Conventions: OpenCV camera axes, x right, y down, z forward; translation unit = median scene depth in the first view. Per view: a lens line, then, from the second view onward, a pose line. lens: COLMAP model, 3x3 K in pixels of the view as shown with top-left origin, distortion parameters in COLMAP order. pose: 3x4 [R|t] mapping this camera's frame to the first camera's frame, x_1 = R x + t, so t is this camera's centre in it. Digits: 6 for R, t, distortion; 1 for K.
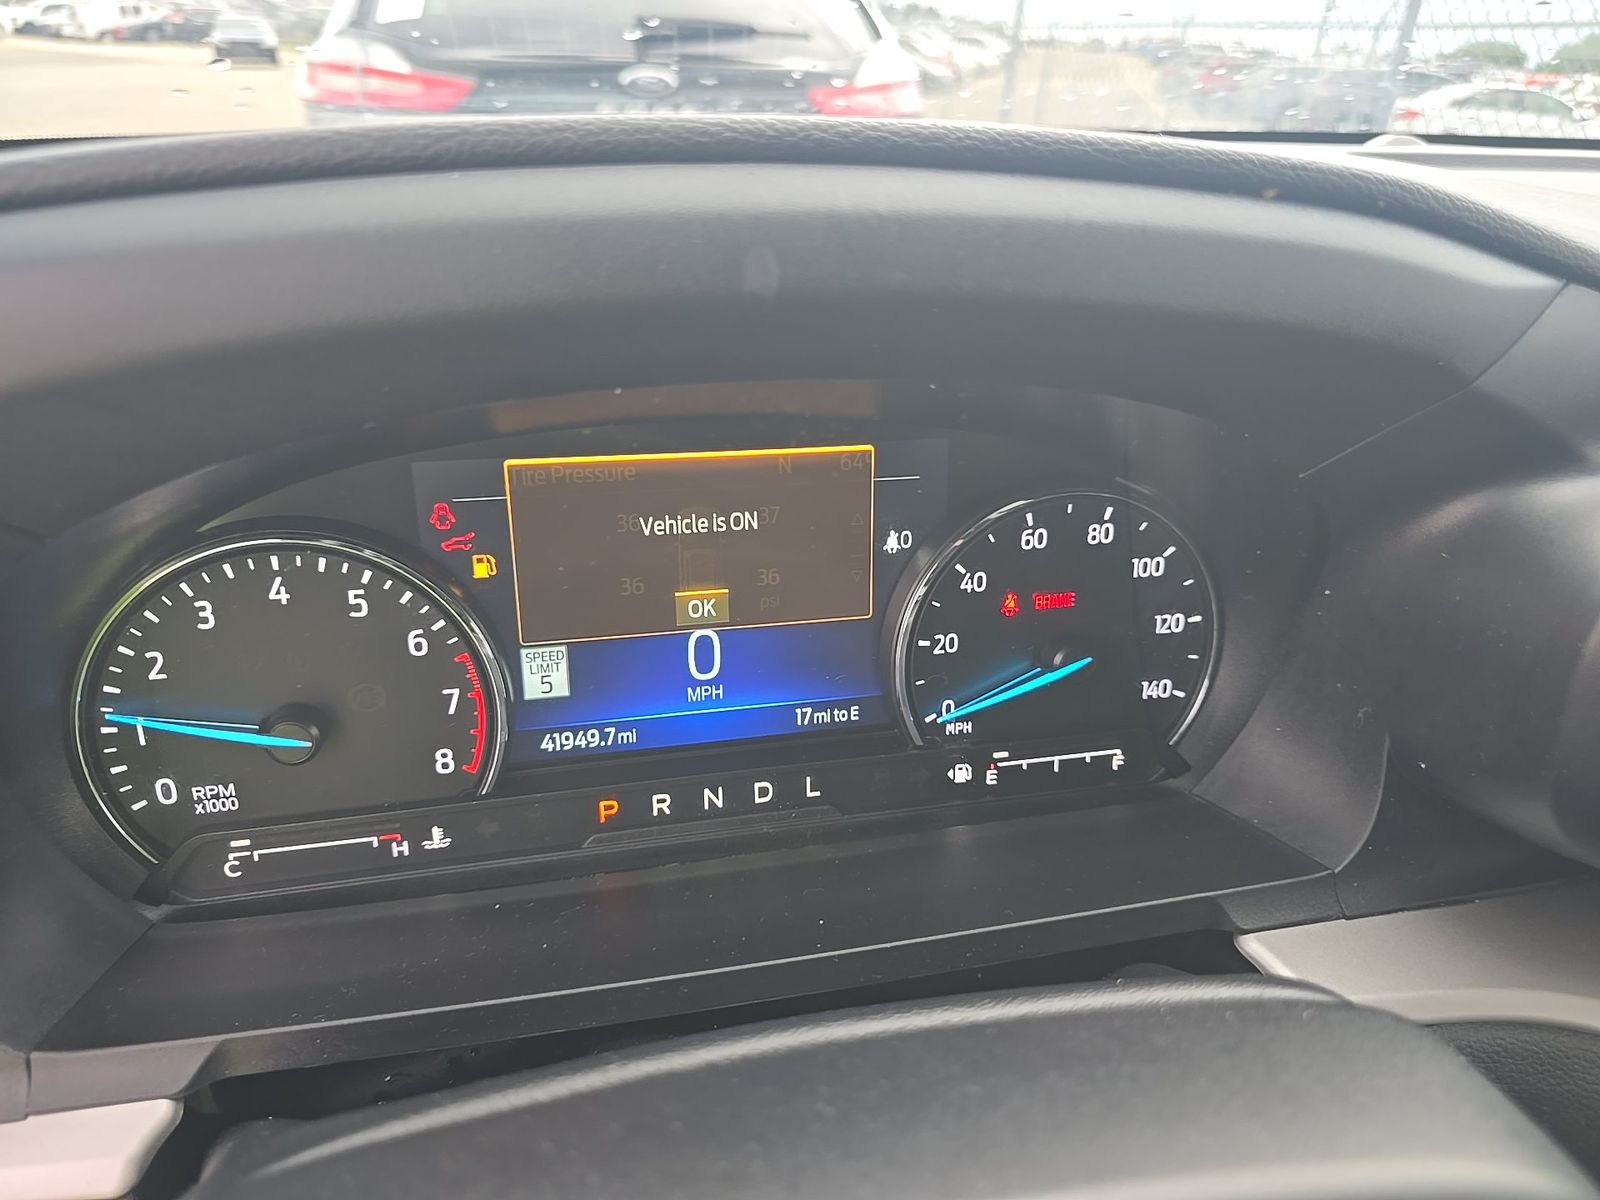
lens RADIAL K [[1076.7, 0, 792.6], [0, 1076.7, 590.8], [0, 0, 1]] dist [0.043314, -0.042410]
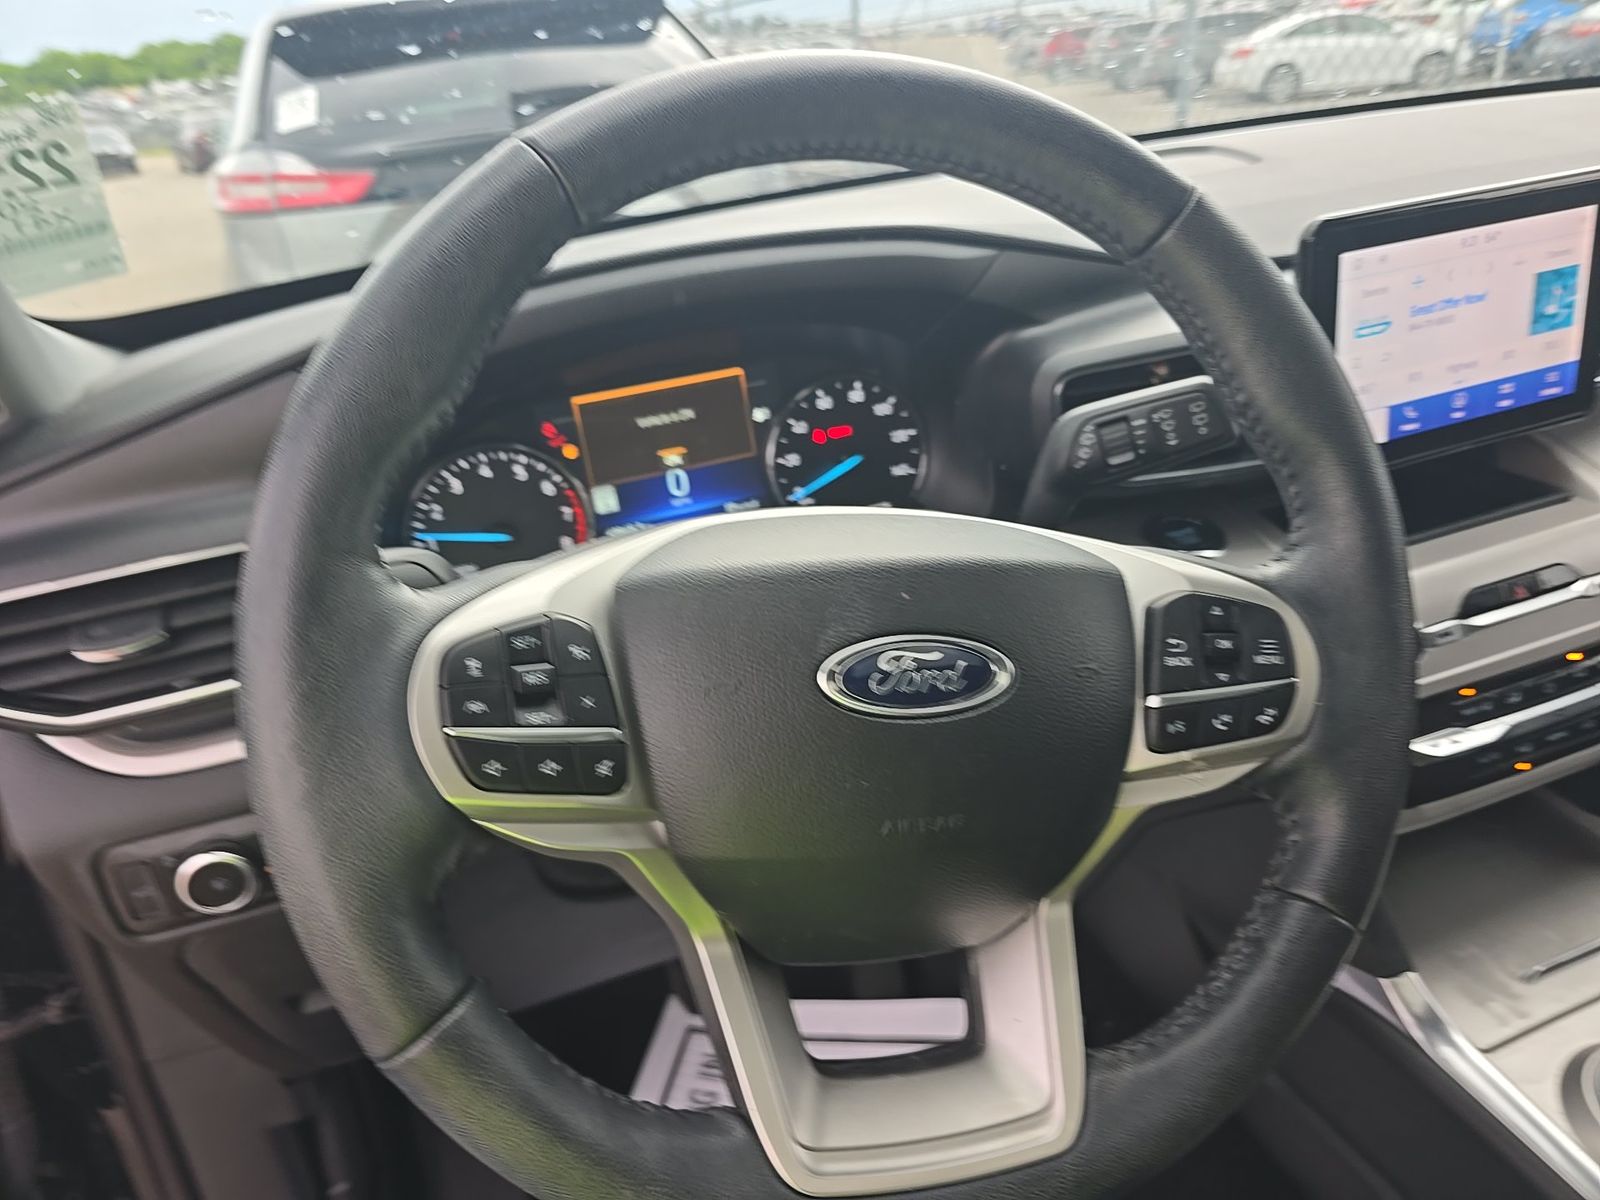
lens RADIAL K [[1076.7, 0, 809.8], [0, 1076.7, 607.1], [0, 0, 1]] dist [0.043314, -0.042410]
pose [[0.982266, -0.173625, 0.070762, -0.021297], [0.173503, 0.984802, 0.007911, 0.323907], [-0.071060, 0.004507, 0.997462, -1.091612]]
